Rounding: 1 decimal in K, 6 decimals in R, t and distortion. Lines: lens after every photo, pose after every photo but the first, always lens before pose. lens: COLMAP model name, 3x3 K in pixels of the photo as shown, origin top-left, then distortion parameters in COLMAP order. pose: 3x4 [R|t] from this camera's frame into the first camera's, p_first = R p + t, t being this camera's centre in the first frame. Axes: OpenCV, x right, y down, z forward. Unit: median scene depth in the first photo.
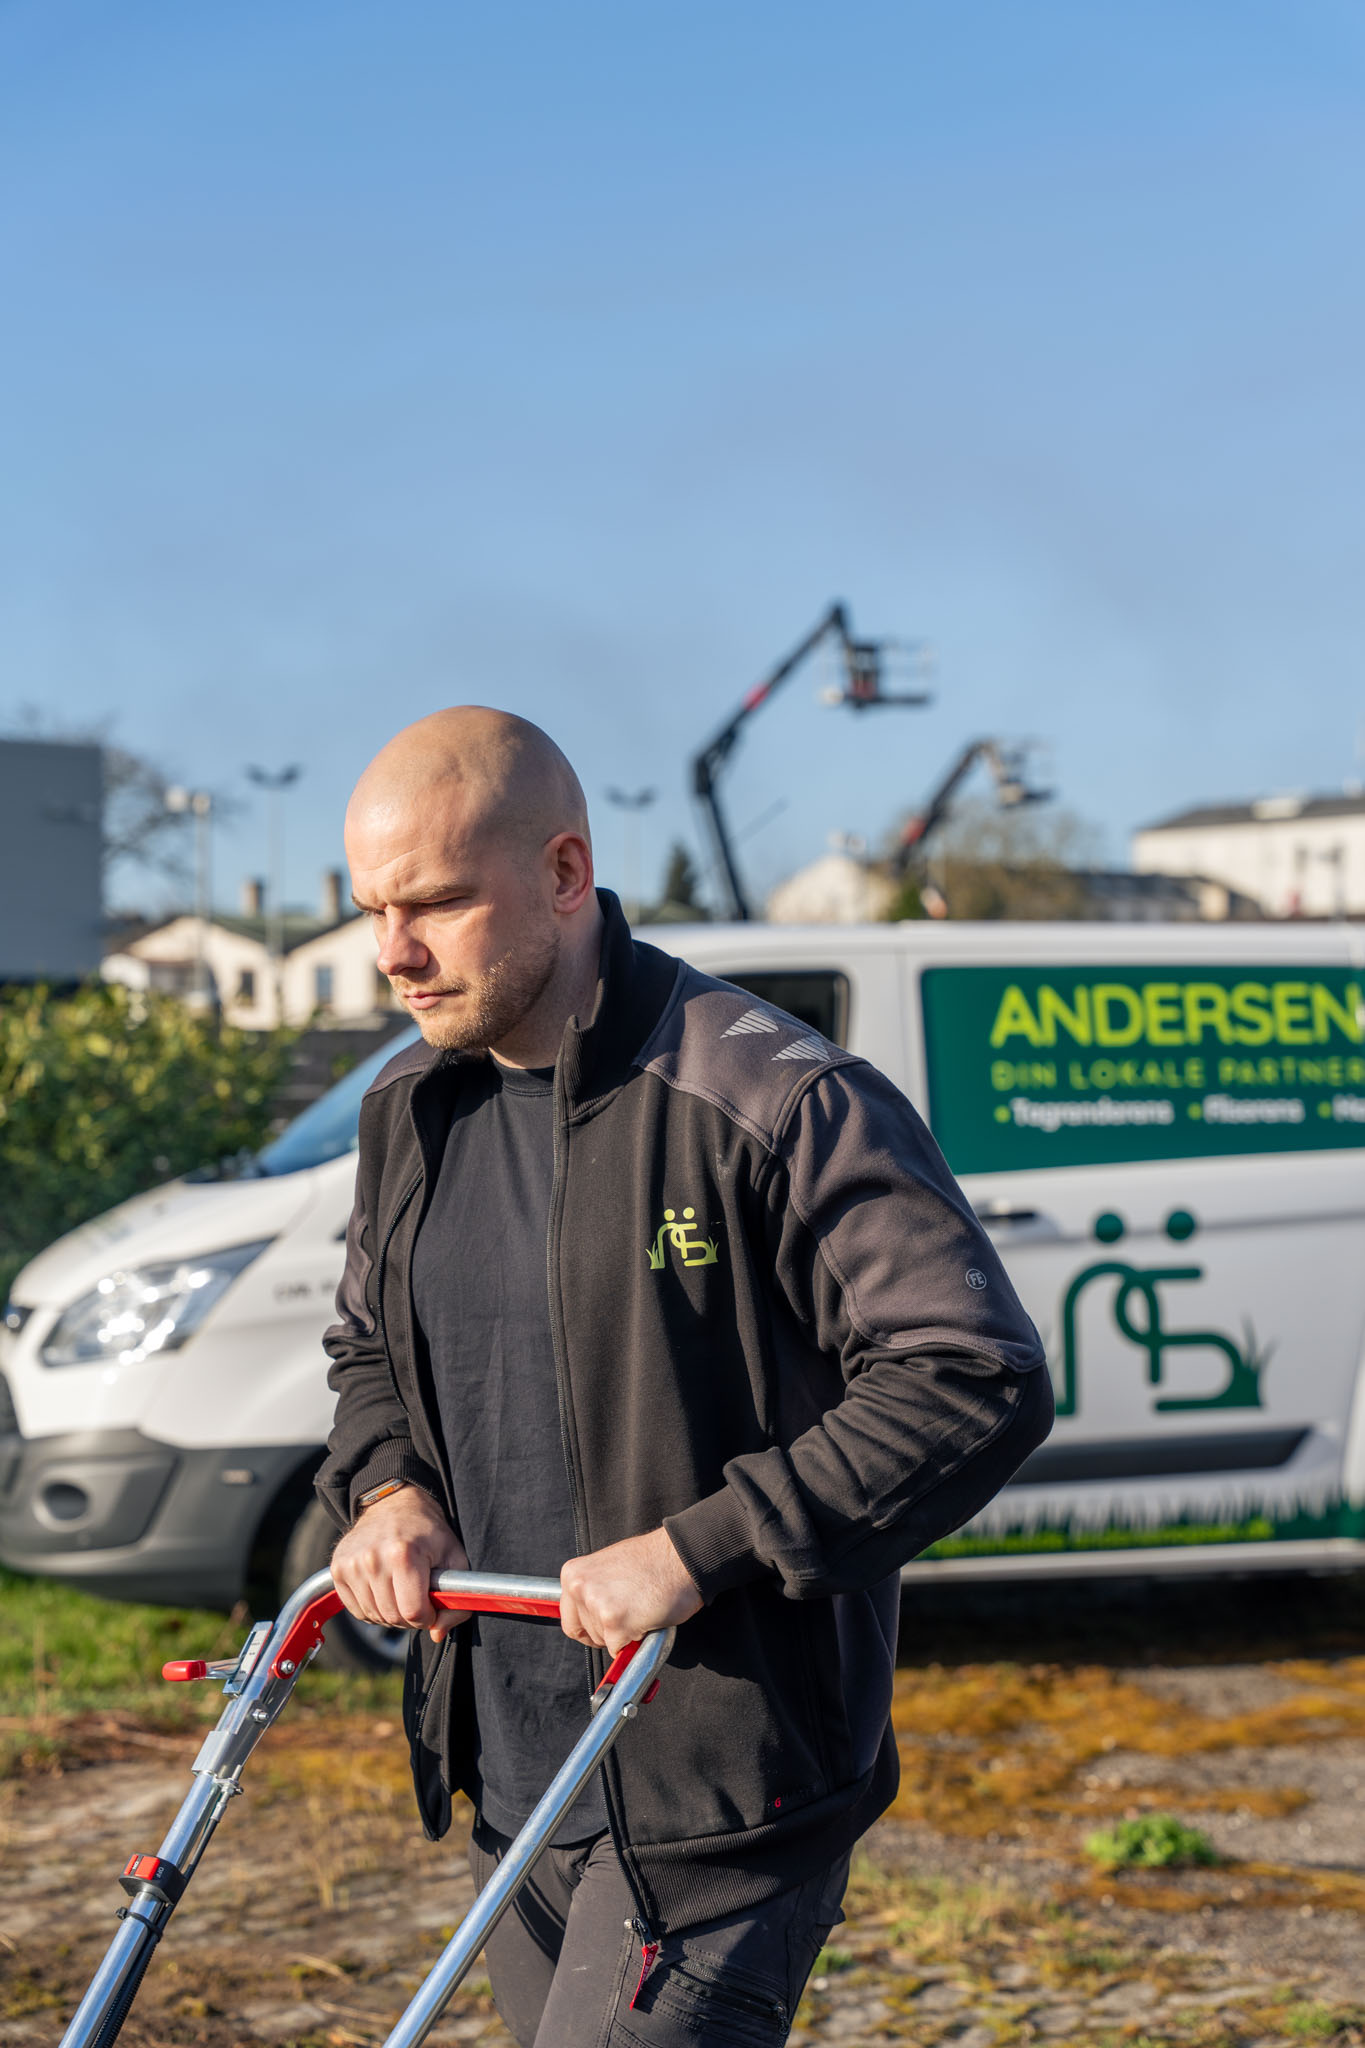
lens RADIAL K [[4034.7, 0, 682.5], [0, 4034.7, 1024.0], [0, 0, 1]] dist [0.008436, -0.284218]
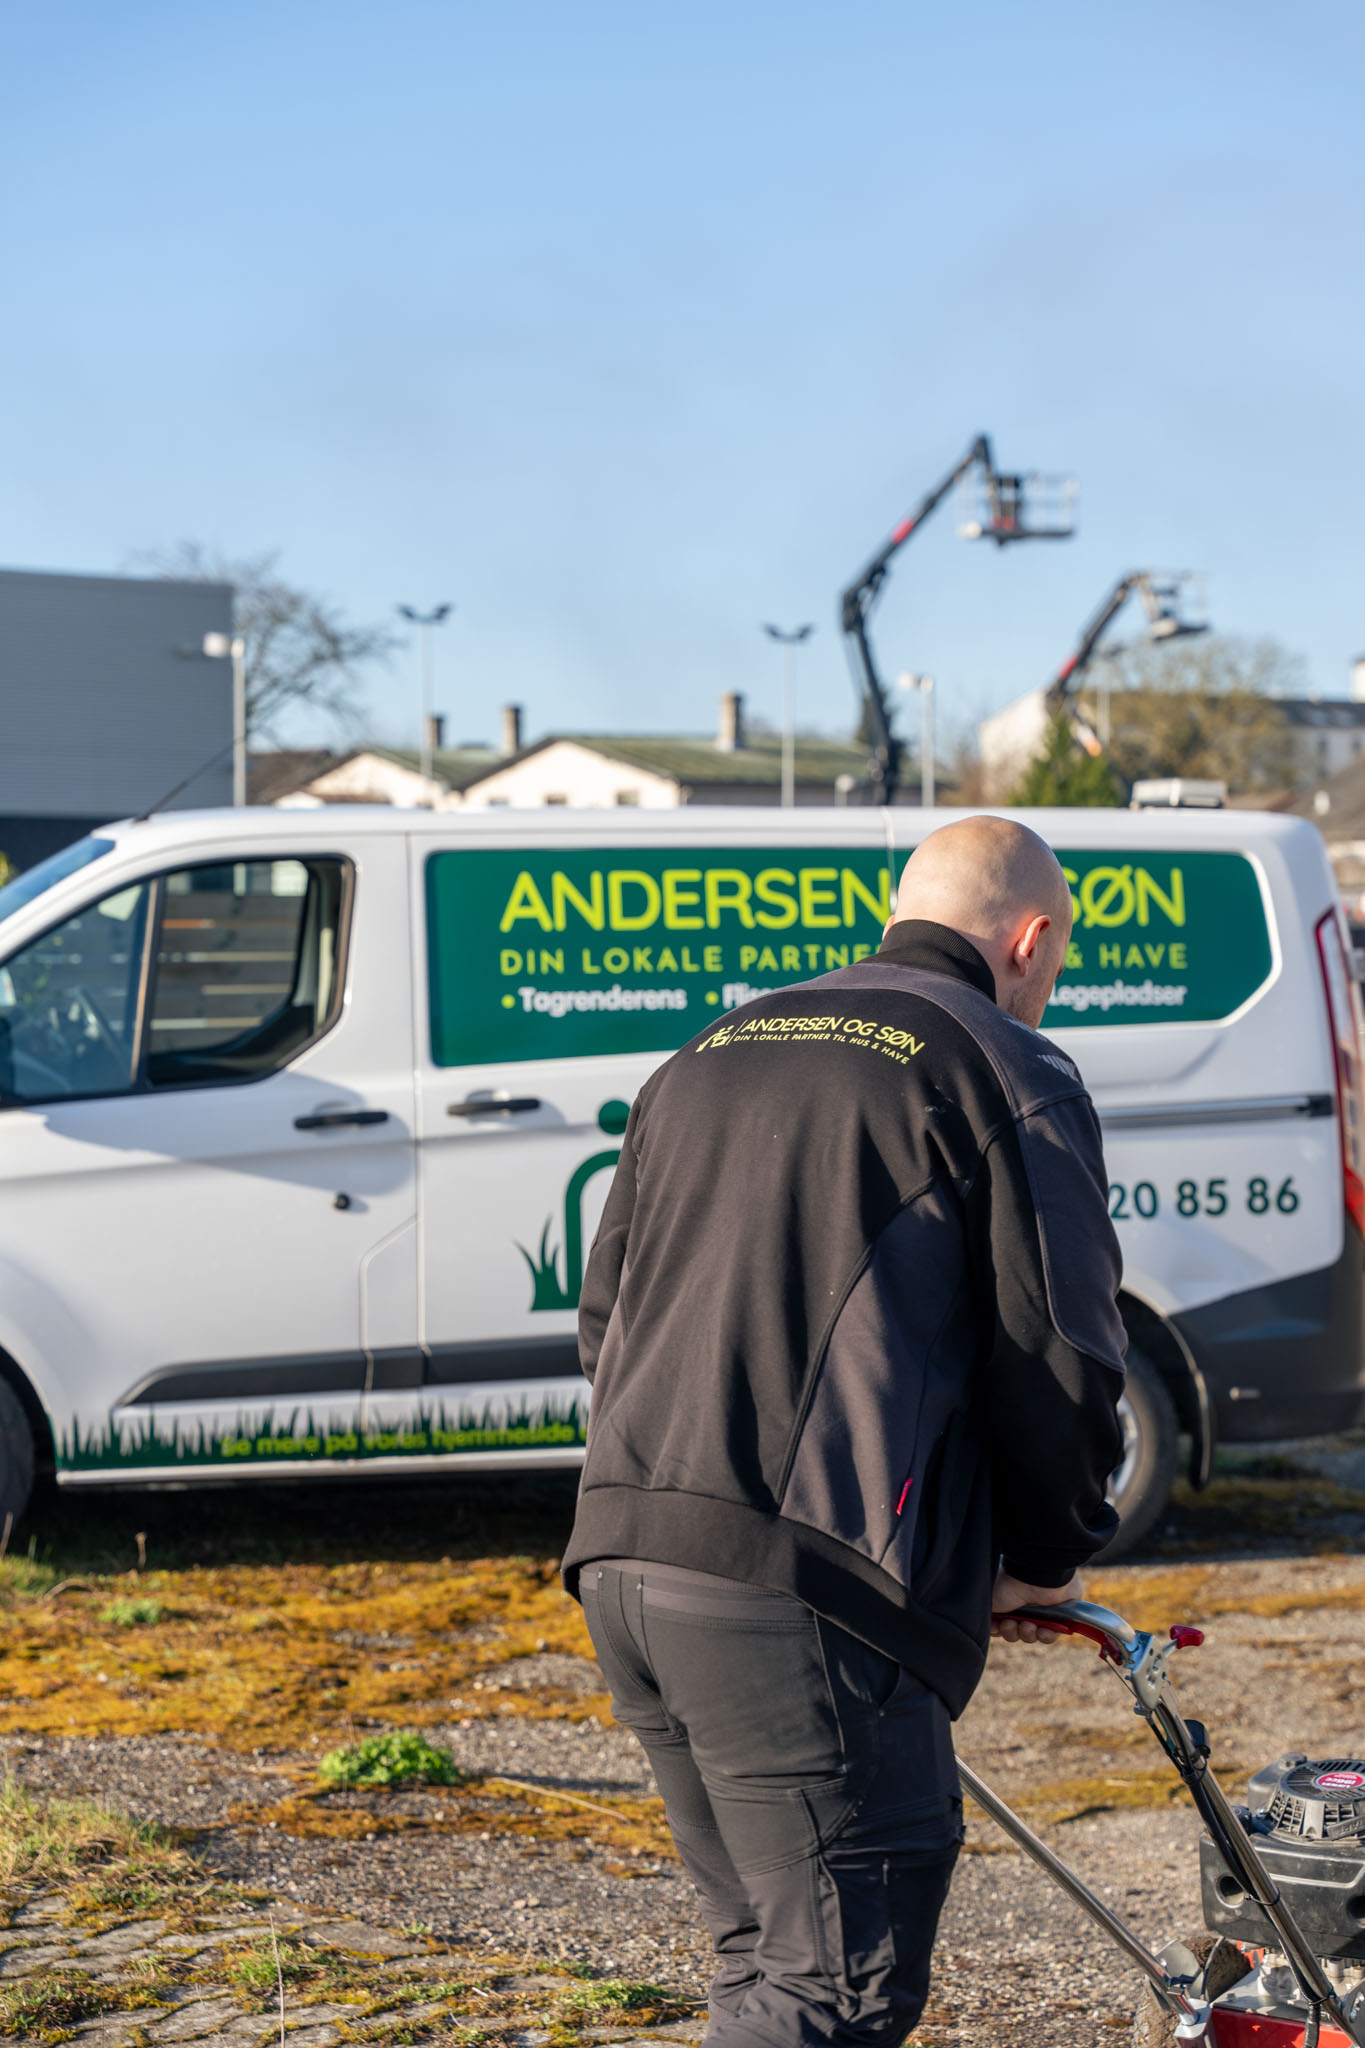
lens RADIAL K [[4034.7, 0, 682.5], [0, 4034.7, 1024.0], [0, 0, 1]] dist [0.008436, -0.284218]
pose [[0.998395, 0.001694, -0.056608, 0.175386], [0.000682, 0.999121, 0.041914, -0.013236], [0.056630, -0.041885, 0.997516, 0.020025]]
